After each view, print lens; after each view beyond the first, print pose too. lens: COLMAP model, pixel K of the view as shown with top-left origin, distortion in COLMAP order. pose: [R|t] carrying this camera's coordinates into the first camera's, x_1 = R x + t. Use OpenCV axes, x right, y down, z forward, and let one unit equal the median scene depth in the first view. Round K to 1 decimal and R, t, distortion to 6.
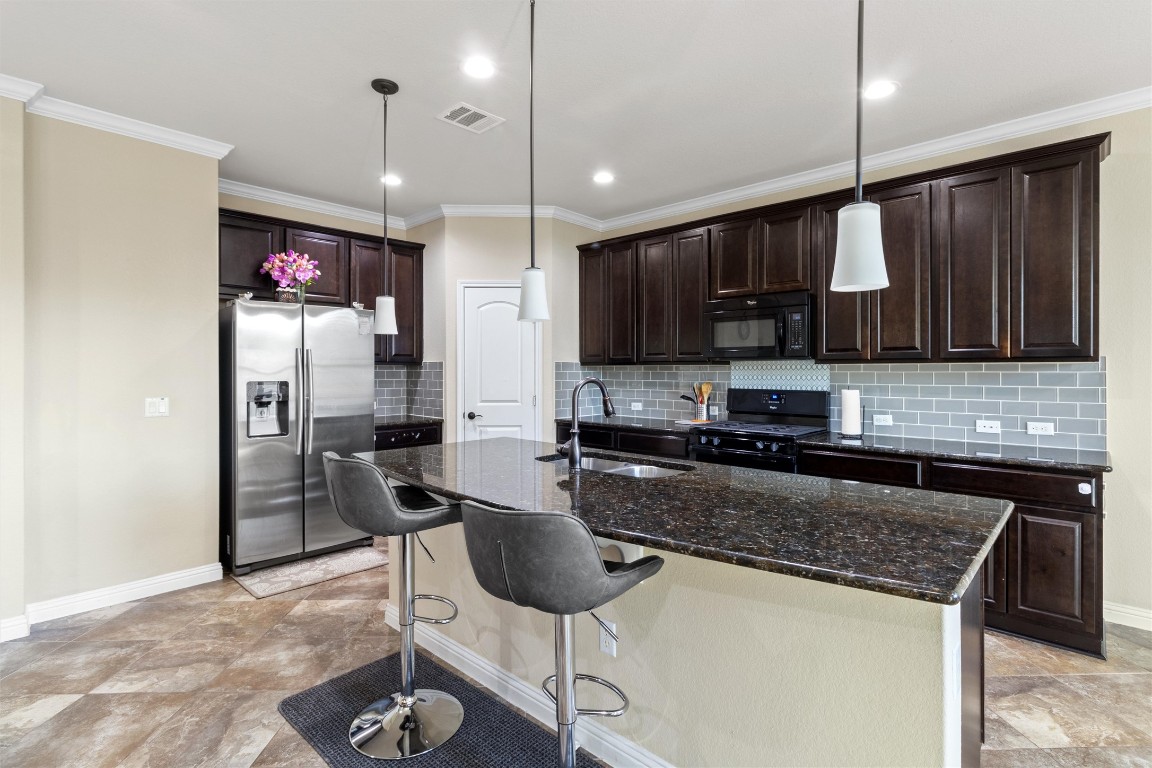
lens RADIAL K [[548.7, 0, 578.5], [0, 548.7, 371.8], [0, 0, 1]] dist [0.001933, 0.000282]
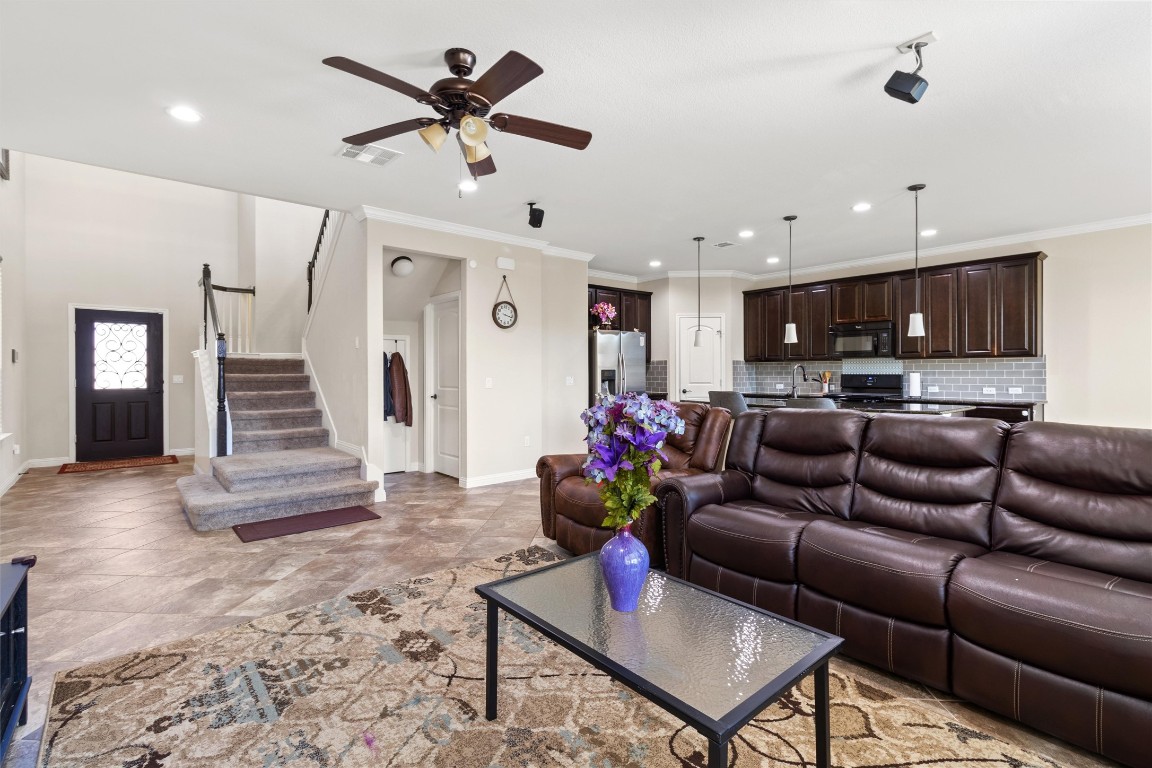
lens RADIAL K [[527.1, 0, 579.4], [0, 527.1, 373.1], [0, 0, 1]] dist [0.001373, 0.000460]
pose [[0.994035, -0.001630, -0.109045, -0.447497], [0.001379, 0.999996, -0.002373, 0.034390], [0.109049, 0.002208, 0.994034, -0.917158]]
